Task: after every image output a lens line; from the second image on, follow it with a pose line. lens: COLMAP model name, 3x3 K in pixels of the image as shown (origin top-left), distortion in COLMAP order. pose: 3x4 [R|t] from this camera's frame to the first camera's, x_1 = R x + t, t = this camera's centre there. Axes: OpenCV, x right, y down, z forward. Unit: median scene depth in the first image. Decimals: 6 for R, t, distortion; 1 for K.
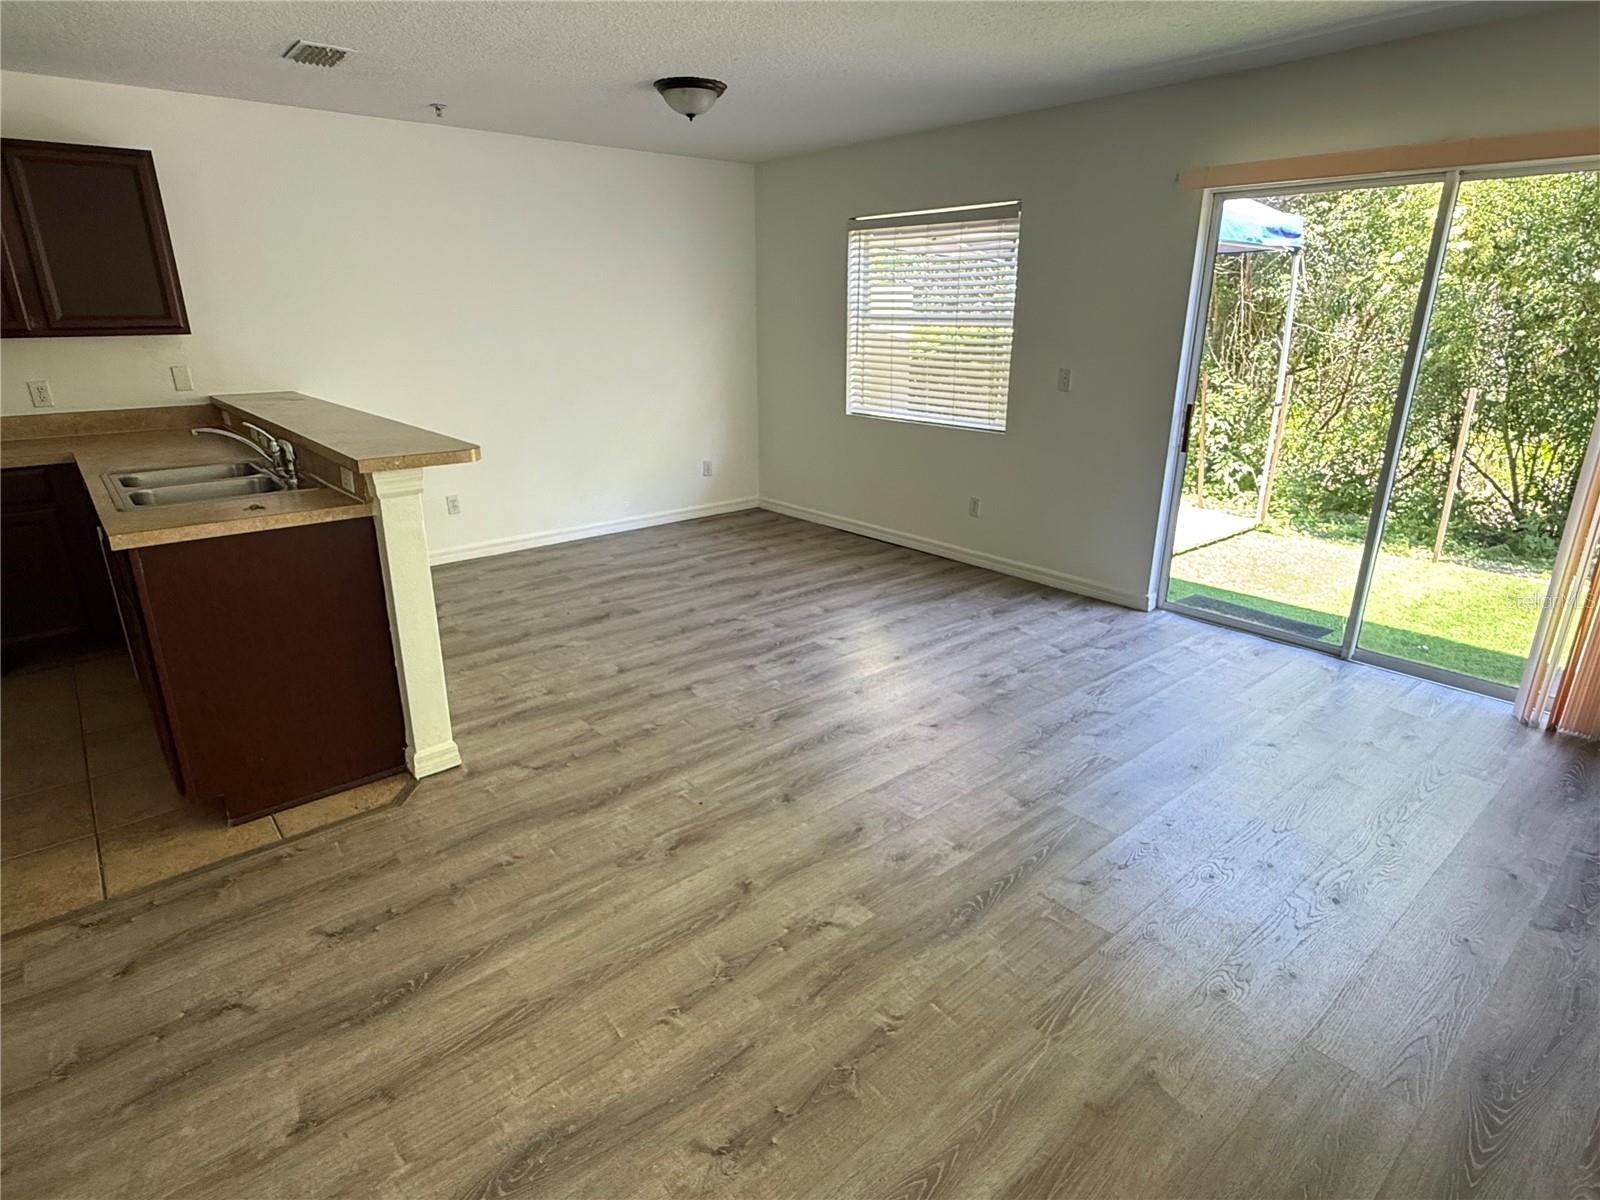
lens RADIAL K [[869.1, 0, 800.0], [0, 869.1, 600.0], [0, 0, 1]] dist [0.001329, -0.000150]
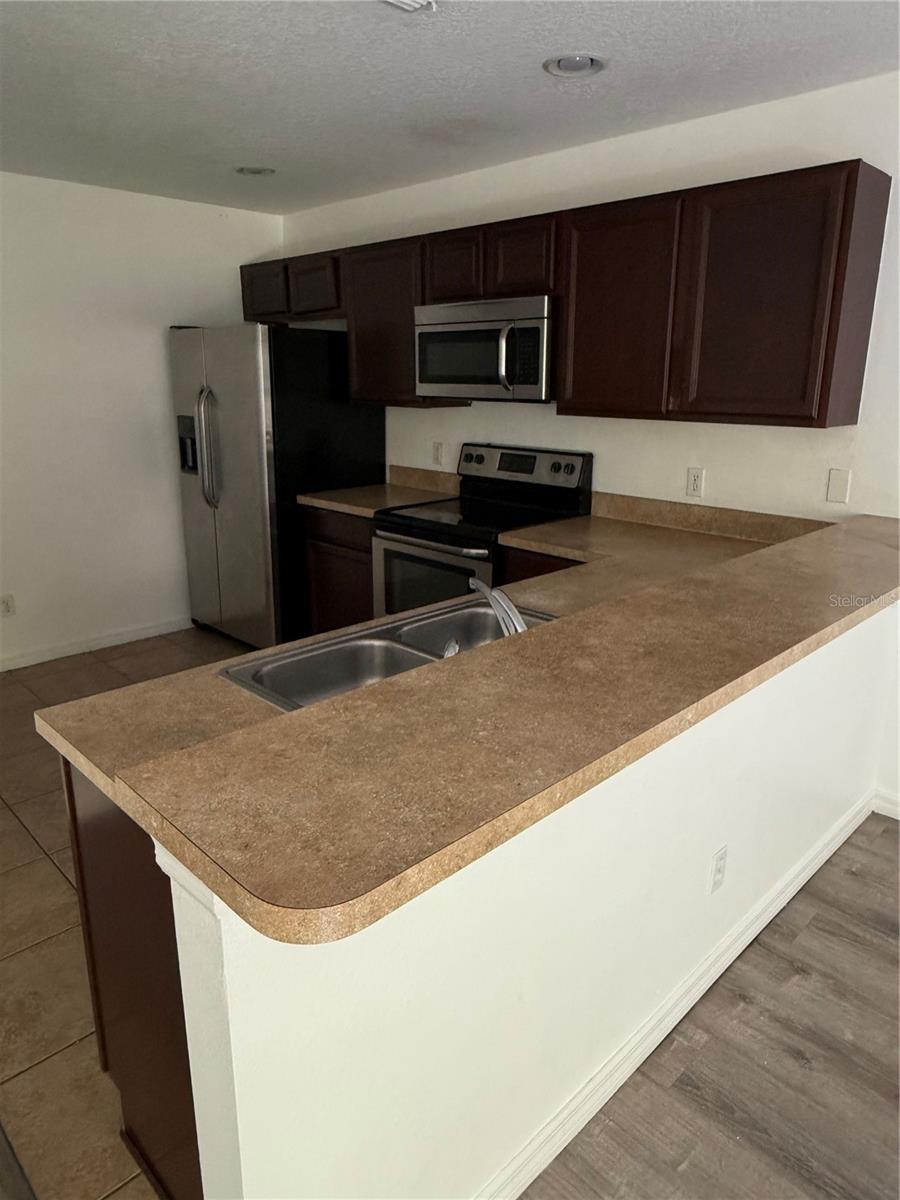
lens RADIAL K [[790.4, 0, 450.0], [0, 790.4, 600.0], [0, 0, 1]] dist [-0.001961, 0.000623]
pose [[0.067075, 0.278598, -0.958063, -0.086434], [-0.322486, 0.914739, 0.243423, -0.237086], [0.944195, 0.292634, 0.151200, 0.664377]]
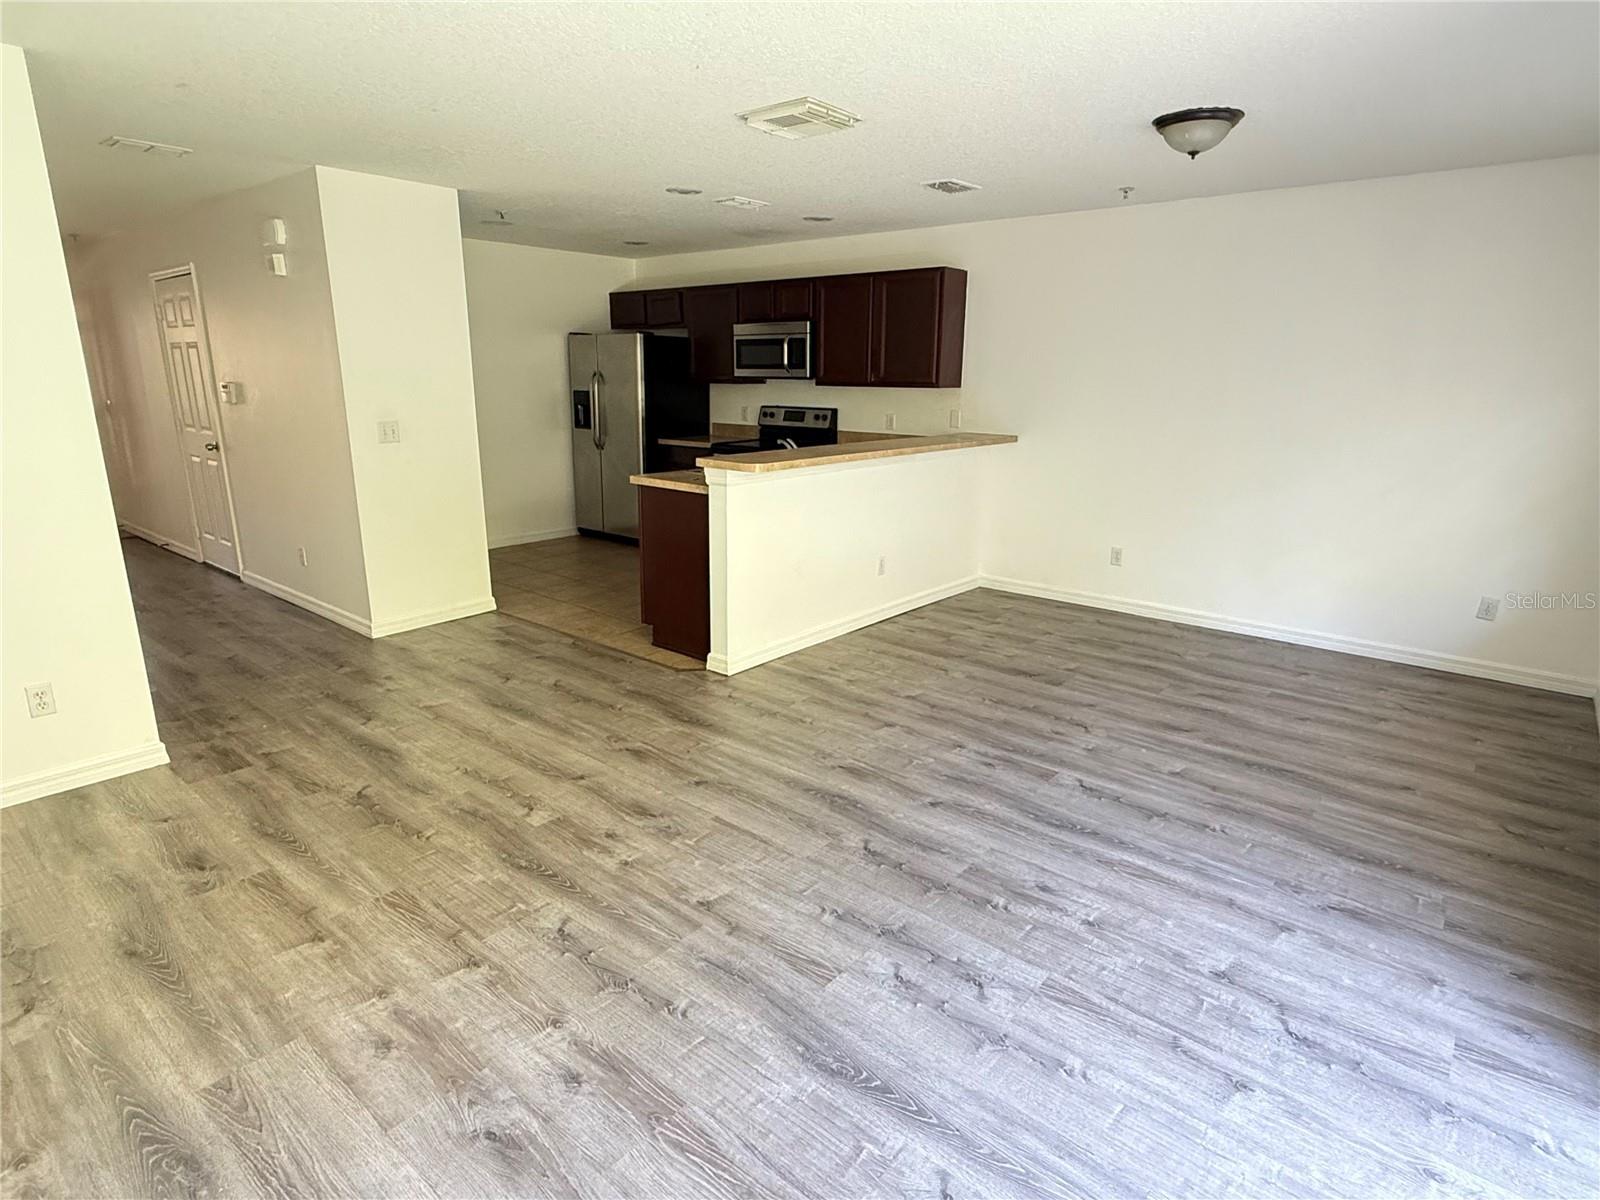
lens RADIAL K [[869.1, 0, 800.0], [0, 869.1, 600.0], [0, 0, 1]] dist [0.001329, -0.000150]
pose [[0.159203, 0.255101, -0.953718, 0.727636], [-0.325024, 0.925728, 0.193358, -0.183543], [0.932209, 0.279198, 0.230293, 0.546261]]
